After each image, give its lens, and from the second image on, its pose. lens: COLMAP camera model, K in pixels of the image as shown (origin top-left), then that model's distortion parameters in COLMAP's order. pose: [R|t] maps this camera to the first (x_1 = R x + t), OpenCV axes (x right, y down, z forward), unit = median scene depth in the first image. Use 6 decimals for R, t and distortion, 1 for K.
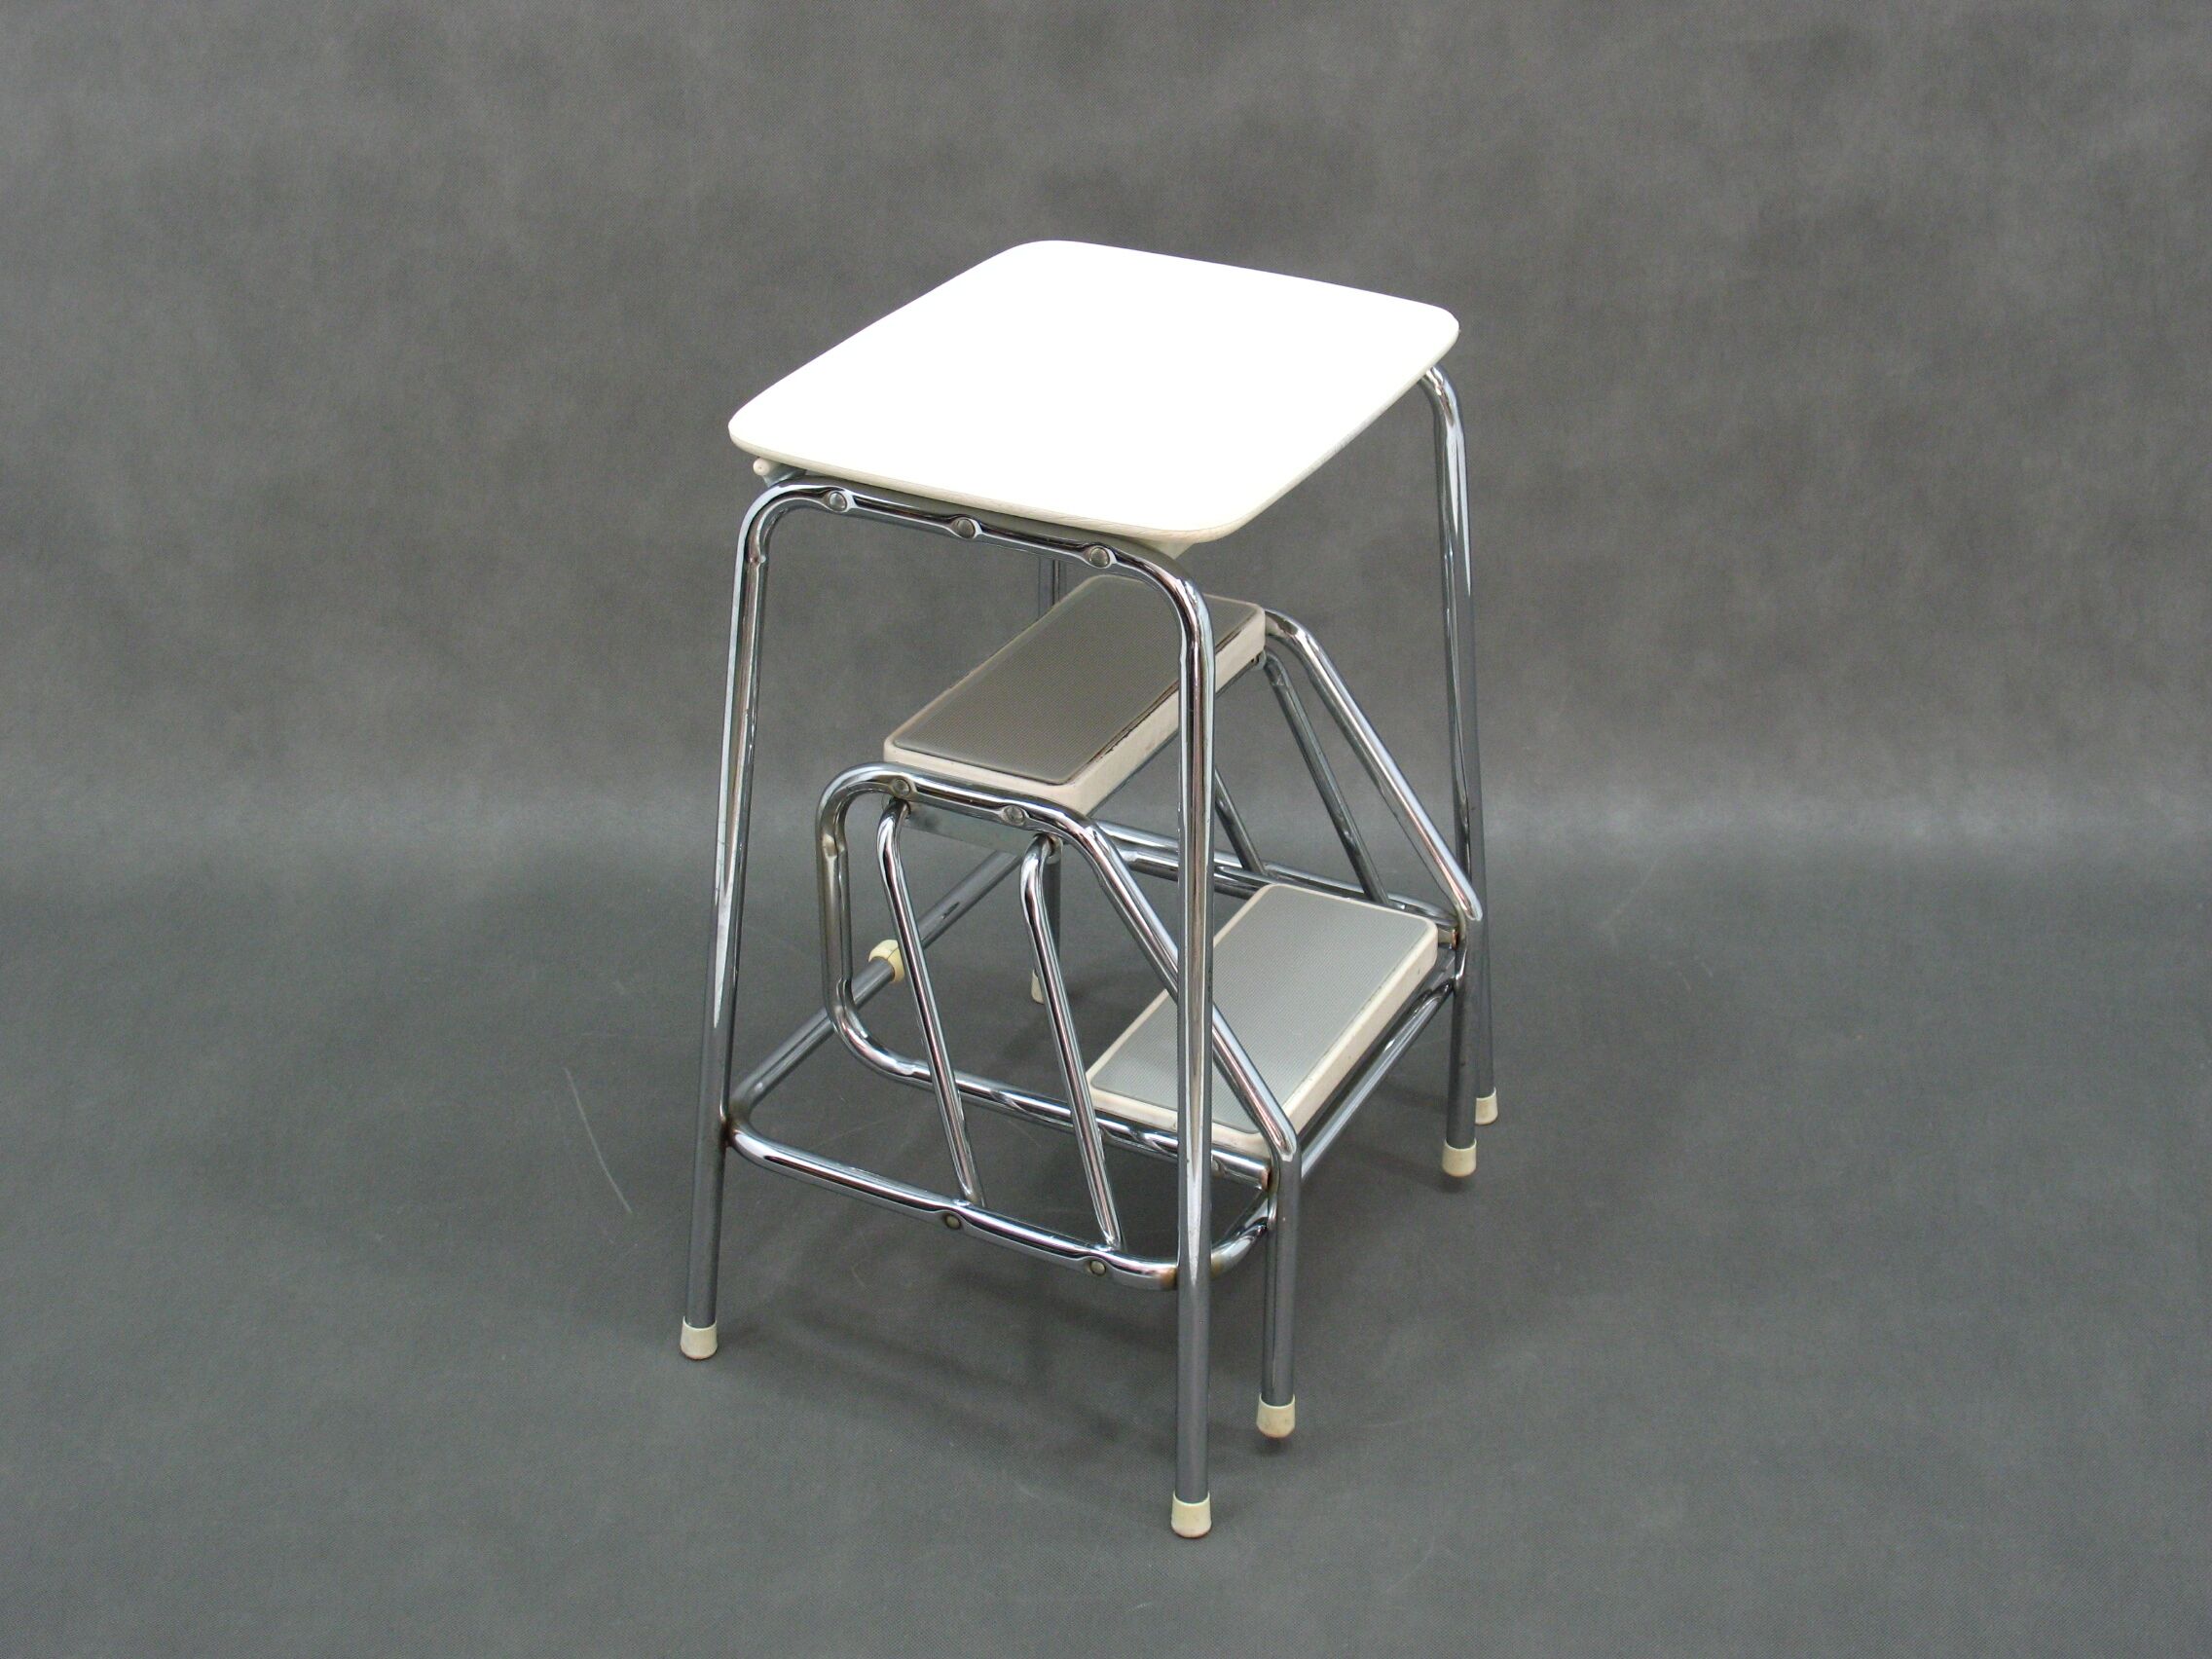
lens RADIAL K [[2986.4, 0, 1027.2], [0, 2986.4, 804.5], [0, 0, 1]] dist [-0.053330, 0.000000]
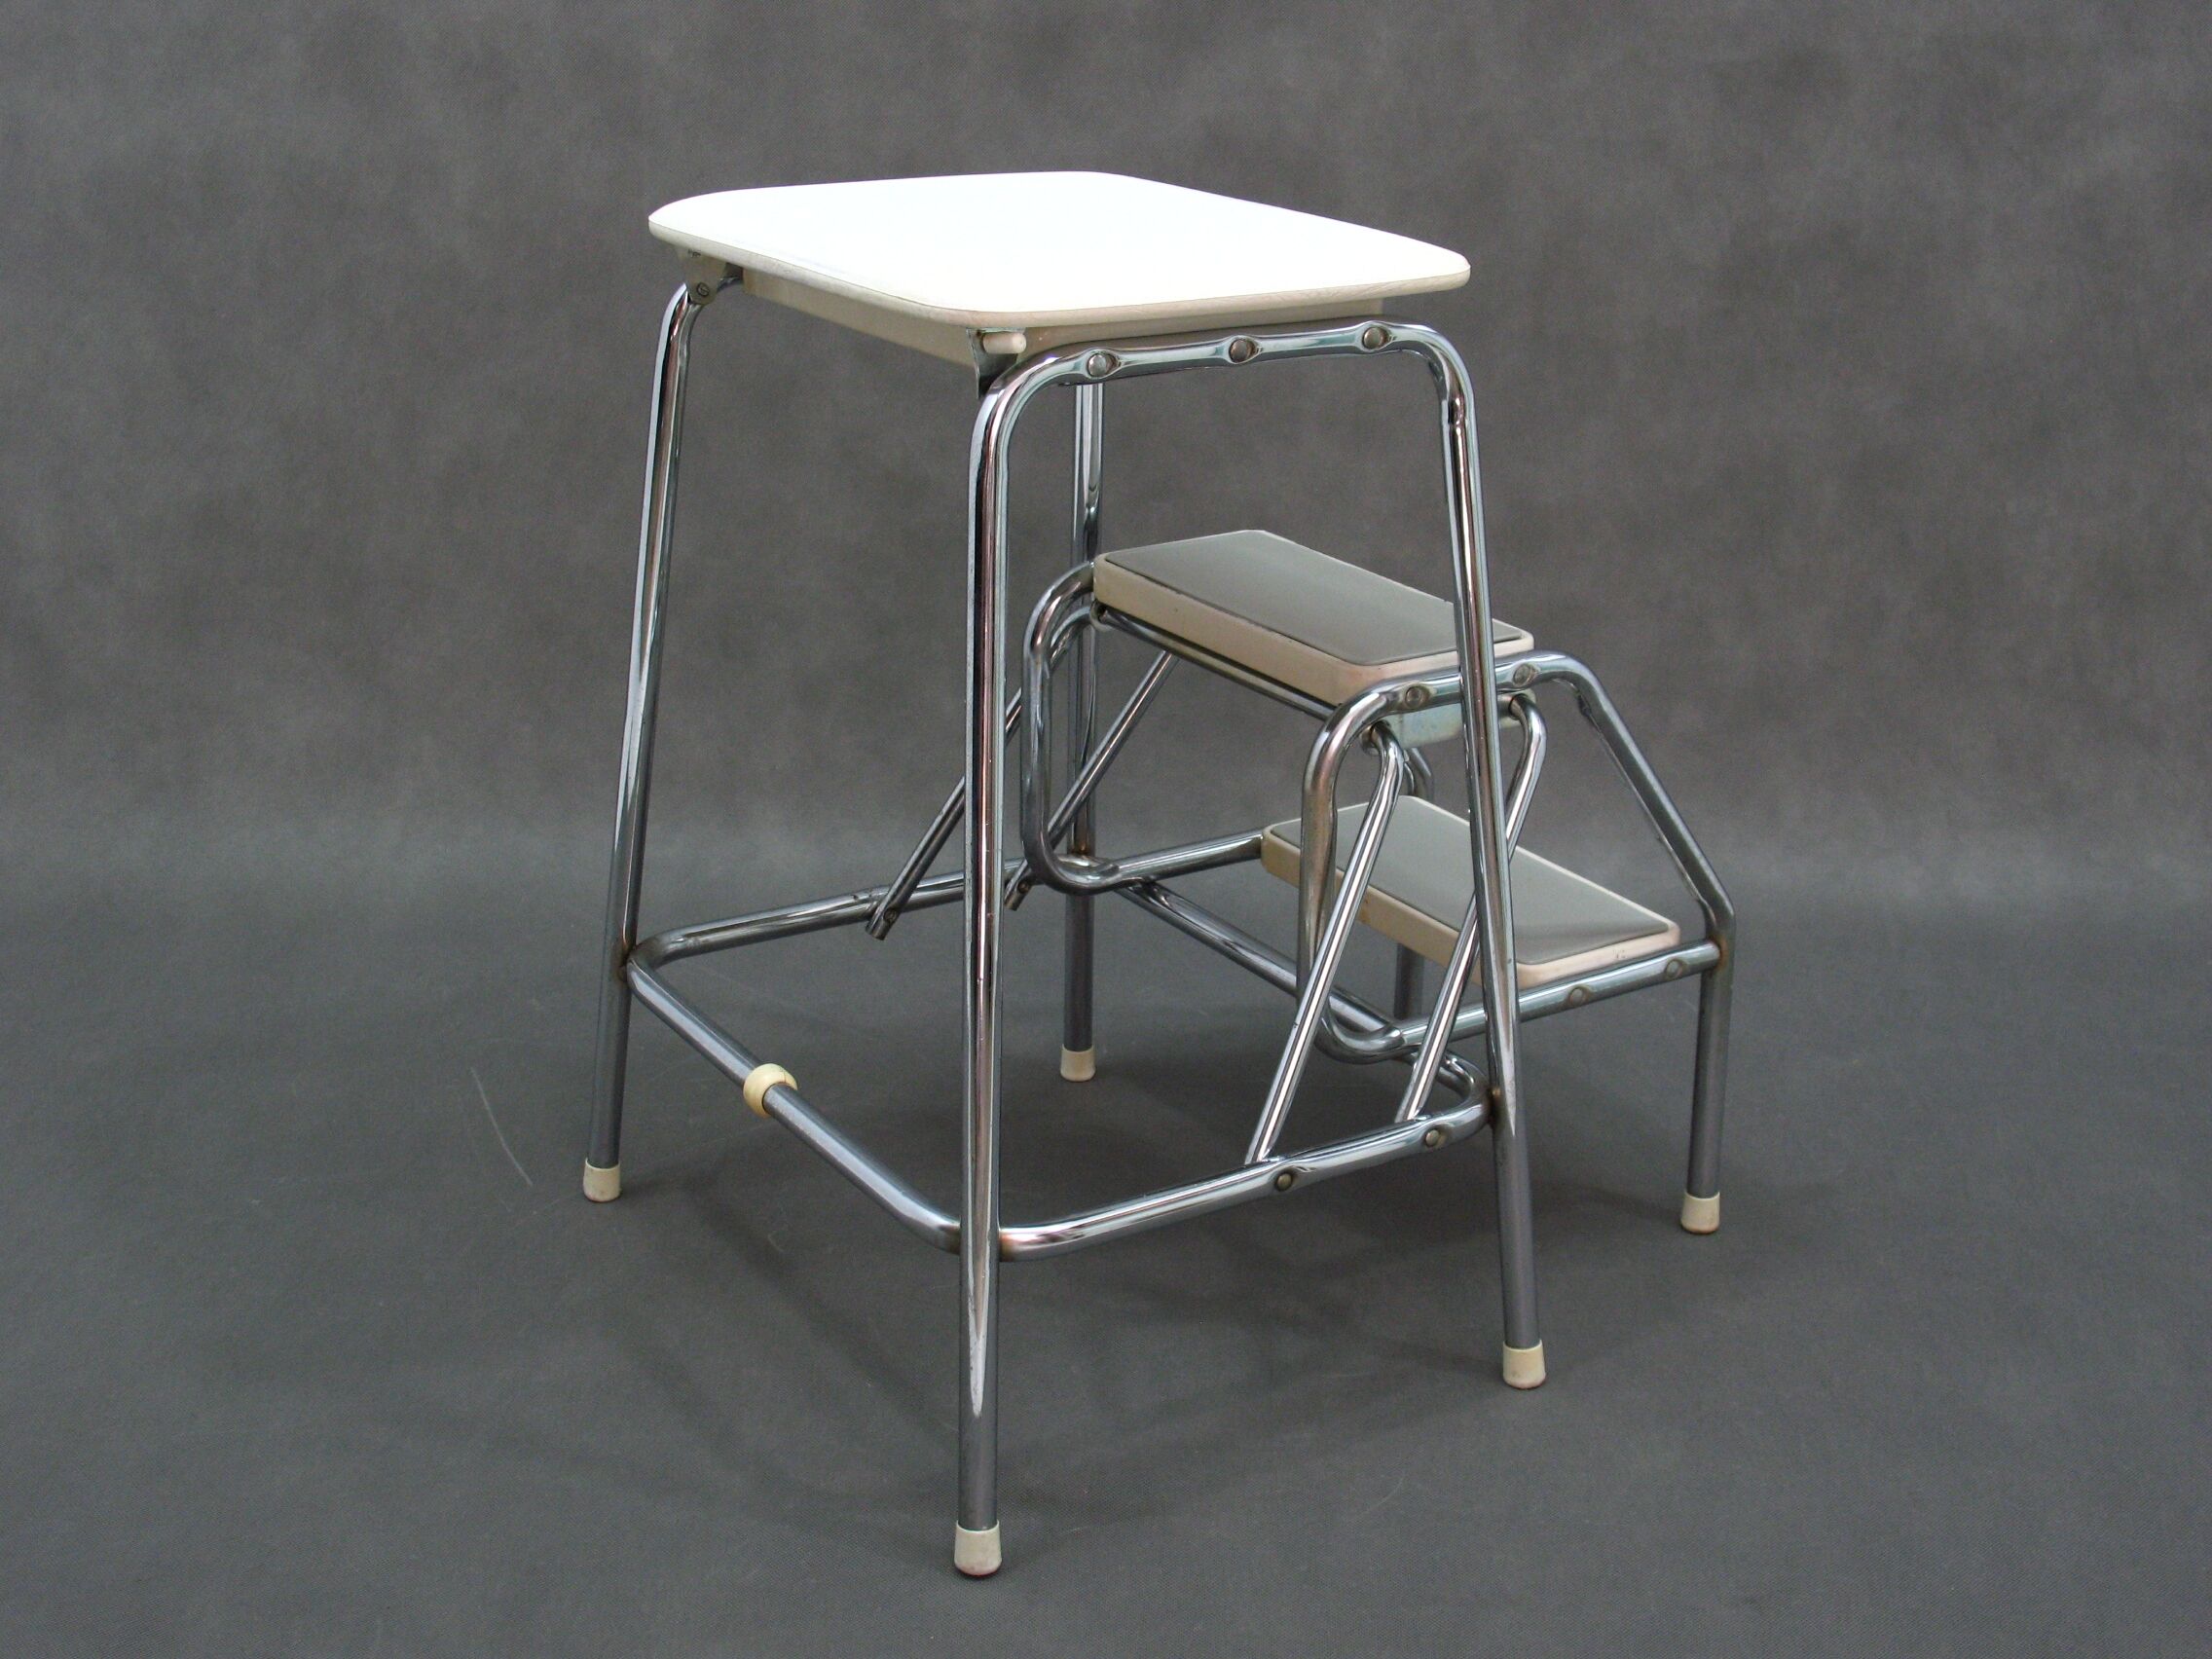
lens RADIAL K [[2986.4, 0, 1013.2], [0, 2986.4, 810.4], [0, 0, 1]] dist [-0.053330, 0.000000]
pose [[0.999776, 0.020955, 0.003100, 0.009670], [-0.020143, 0.985738, -0.167079, 0.152959], [-0.006557, 0.166979, 0.985939, 0.061978]]
